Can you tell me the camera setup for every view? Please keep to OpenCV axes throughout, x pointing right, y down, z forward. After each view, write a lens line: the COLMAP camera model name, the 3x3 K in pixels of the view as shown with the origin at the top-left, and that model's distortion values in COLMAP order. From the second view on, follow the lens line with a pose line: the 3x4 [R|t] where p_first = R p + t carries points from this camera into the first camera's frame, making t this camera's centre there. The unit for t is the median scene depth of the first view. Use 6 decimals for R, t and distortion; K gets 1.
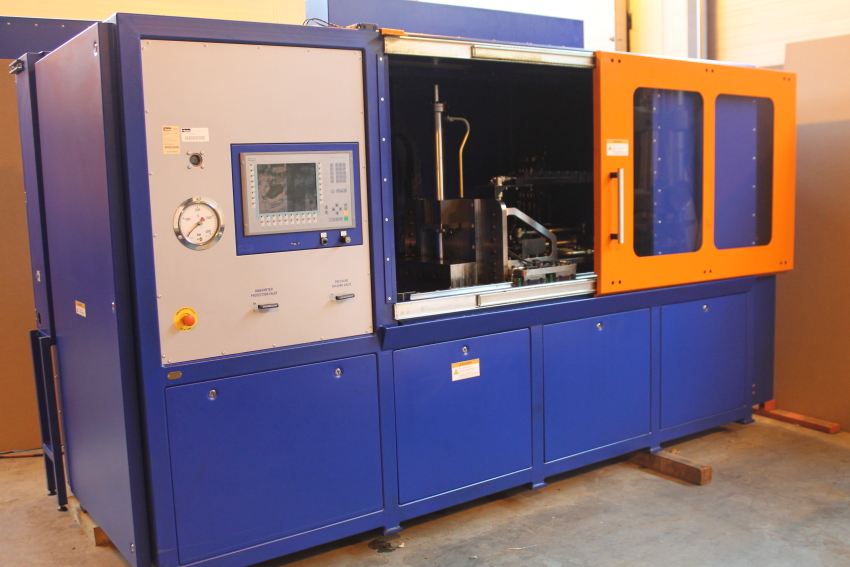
lens RADIAL K [[875.7, 0, 425.0], [0, 875.7, 283.5], [0, 0, 1]] dist [-0.066632, 0.002785]
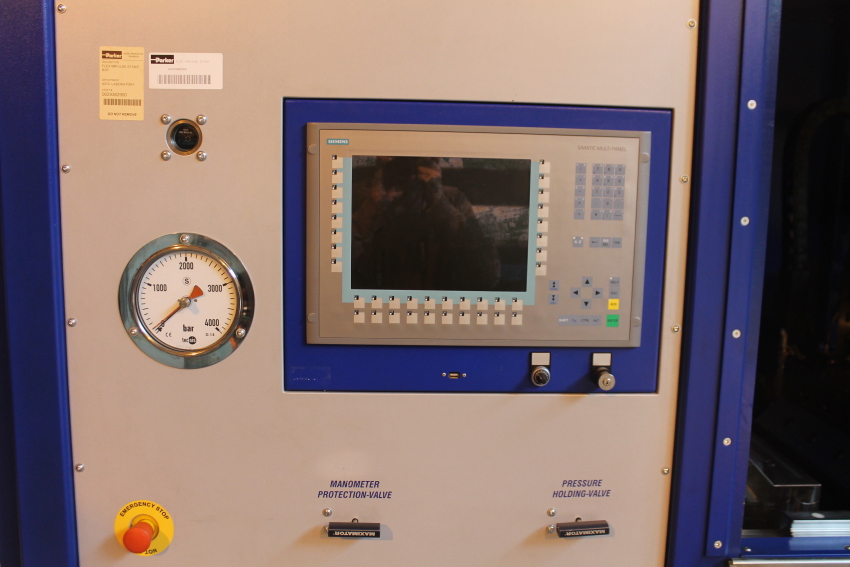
lens RADIAL K [[492.2, 0, 425.0], [0, 492.2, 283.5], [0, 0, 1]] dist [-0.031856, -0.000821]
pose [[0.831579, 0.094318, -0.547340, -0.046521], [-0.115725, 0.993270, -0.004661, -0.081681], [0.543217, 0.067217, 0.836897, 0.809044]]
